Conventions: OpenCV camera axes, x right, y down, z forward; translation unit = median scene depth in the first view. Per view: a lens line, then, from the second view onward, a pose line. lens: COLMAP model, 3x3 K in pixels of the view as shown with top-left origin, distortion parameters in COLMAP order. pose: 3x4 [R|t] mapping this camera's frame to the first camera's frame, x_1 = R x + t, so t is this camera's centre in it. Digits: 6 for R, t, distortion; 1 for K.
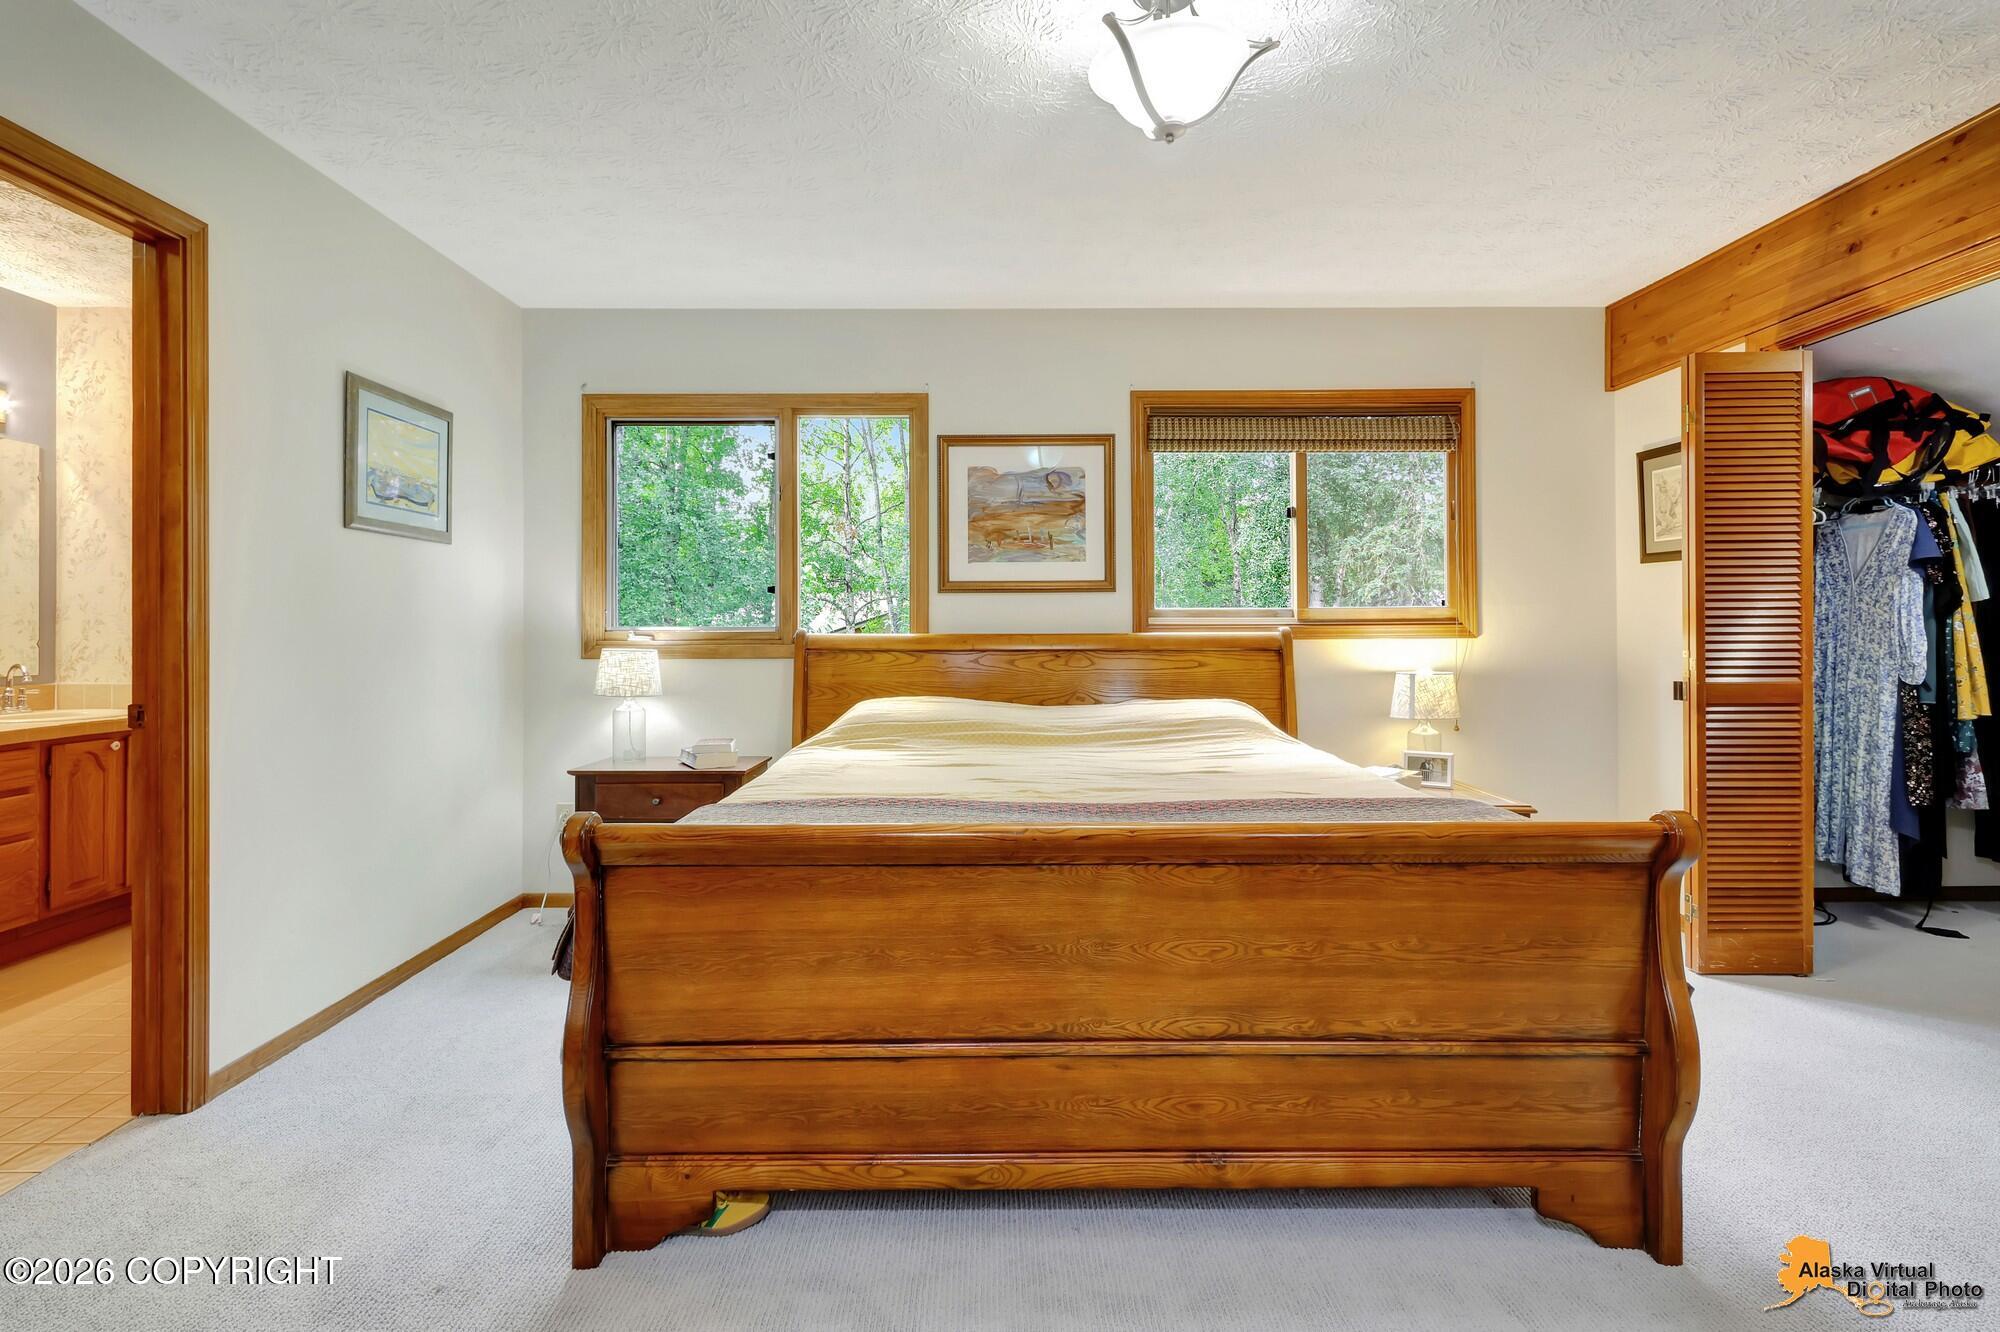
lens RADIAL K [[971.8, 0, 1008.3], [0, 971.8, 626.8], [0, 0, 1]] dist [-0.003096, -0.000595]
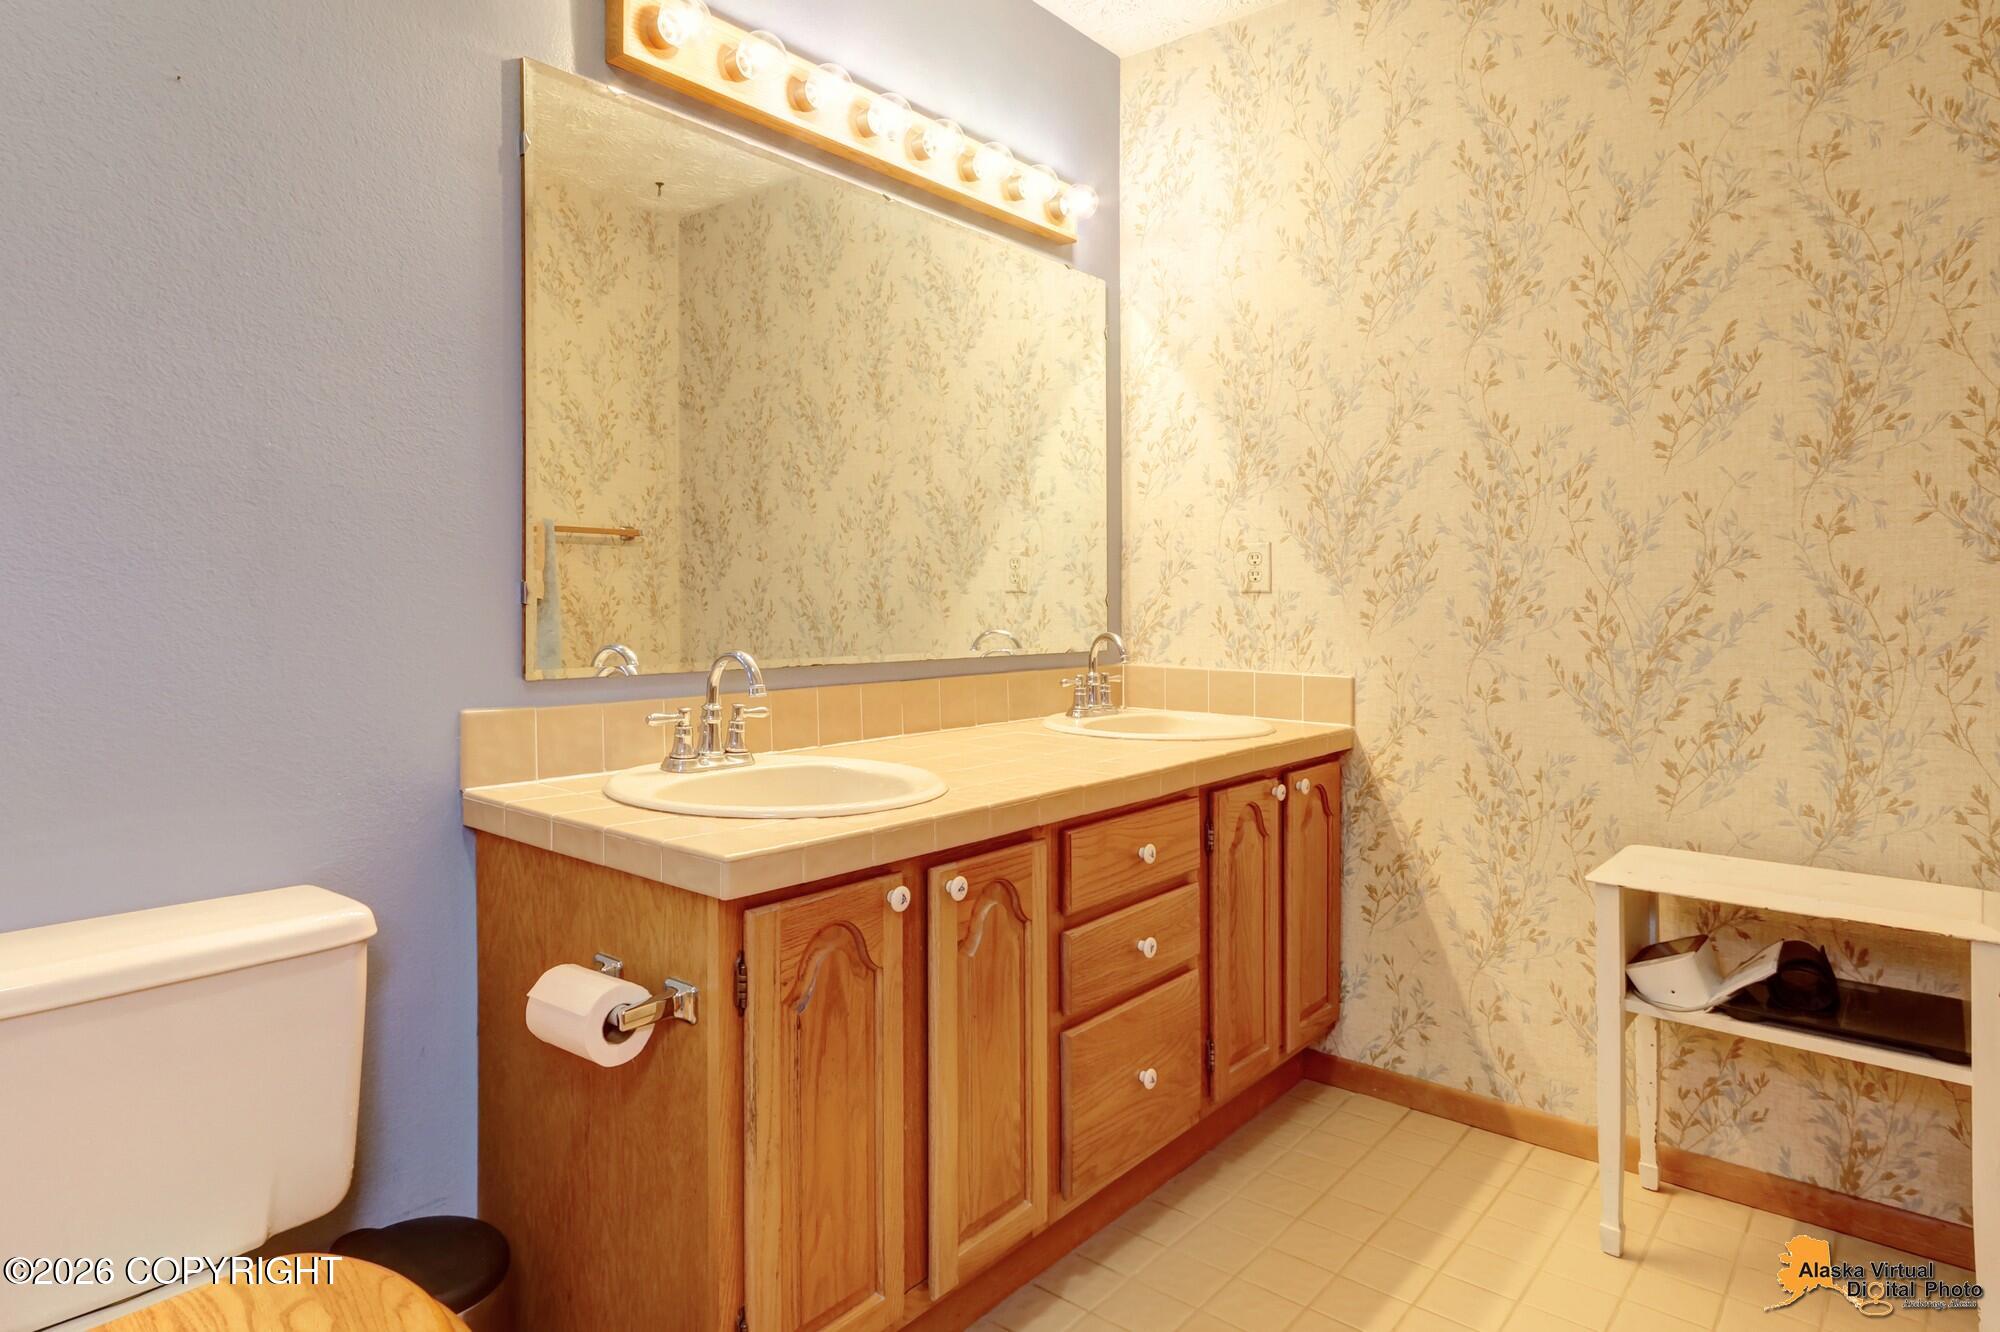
lens RADIAL K [[971.8, 0, 1008.3], [0, 971.8, 626.8], [0, 0, 1]] dist [-0.003096, -0.000595]
pose [[0.818743, 0.026905, -0.573529, -0.656335], [-0.005660, 0.999231, 0.038795, 0.010279], [0.574132, -0.028517, 0.818266, 0.425935]]
